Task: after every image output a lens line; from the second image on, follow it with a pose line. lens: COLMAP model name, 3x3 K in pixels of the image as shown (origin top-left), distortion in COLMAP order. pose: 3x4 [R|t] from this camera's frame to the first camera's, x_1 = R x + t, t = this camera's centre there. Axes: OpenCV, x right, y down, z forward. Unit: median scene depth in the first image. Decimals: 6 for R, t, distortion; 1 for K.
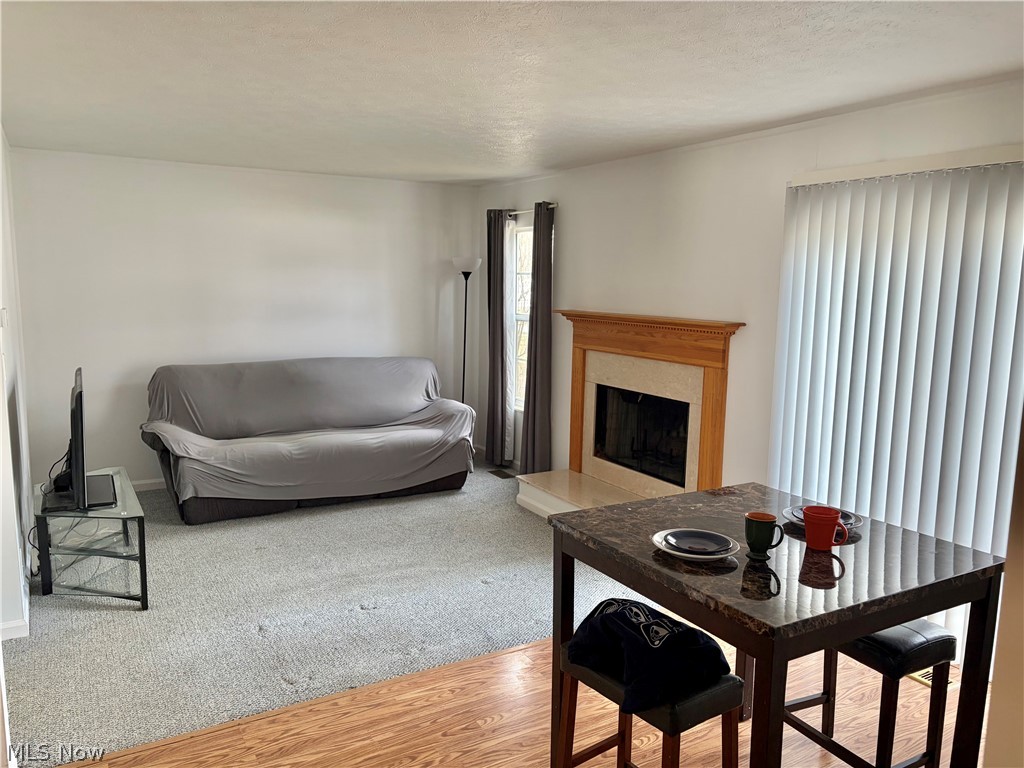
lens RADIAL K [[761.5, 0, 512.0], [0, 761.5, 384.0], [0, 0, 1]] dist [-0.003414, -0.000730]
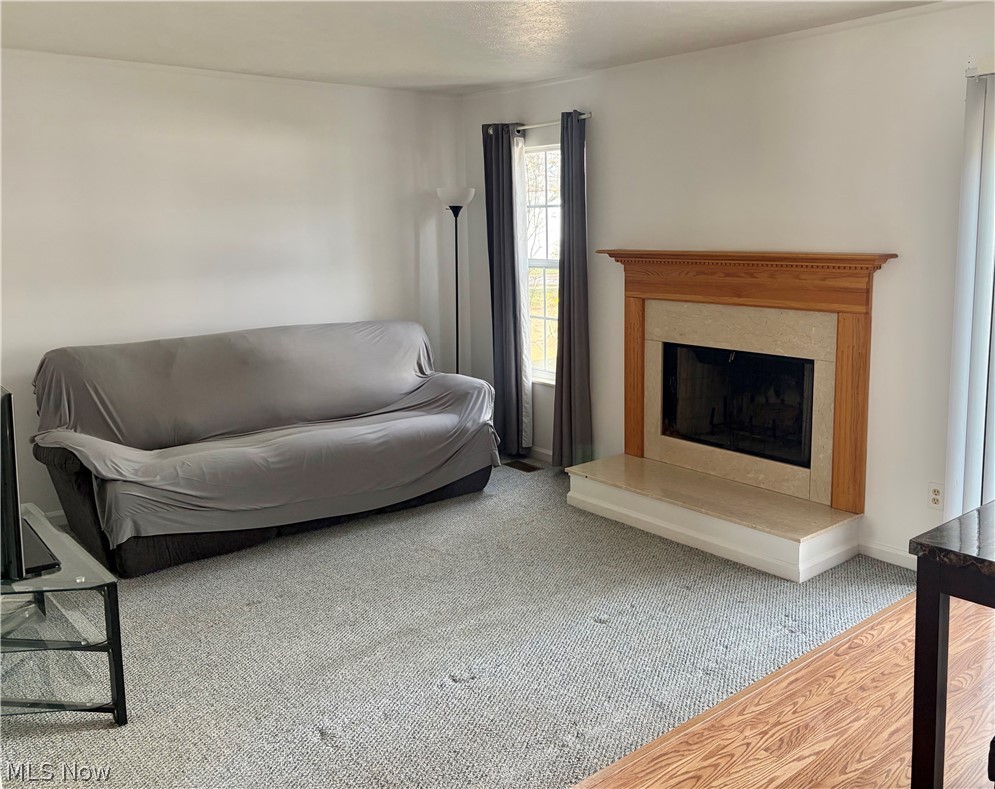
lens RADIAL K [[867.0, 0, 499.5], [0, 867.0, 338.8], [0, 0, 1]] dist [0.005449, 0.004638]
pose [[0.982119, -0.051239, 0.181153, -0.211222], [0.053128, 0.998572, -0.005586, -0.007489], [-0.180608, 0.015110, 0.983439, 0.155703]]
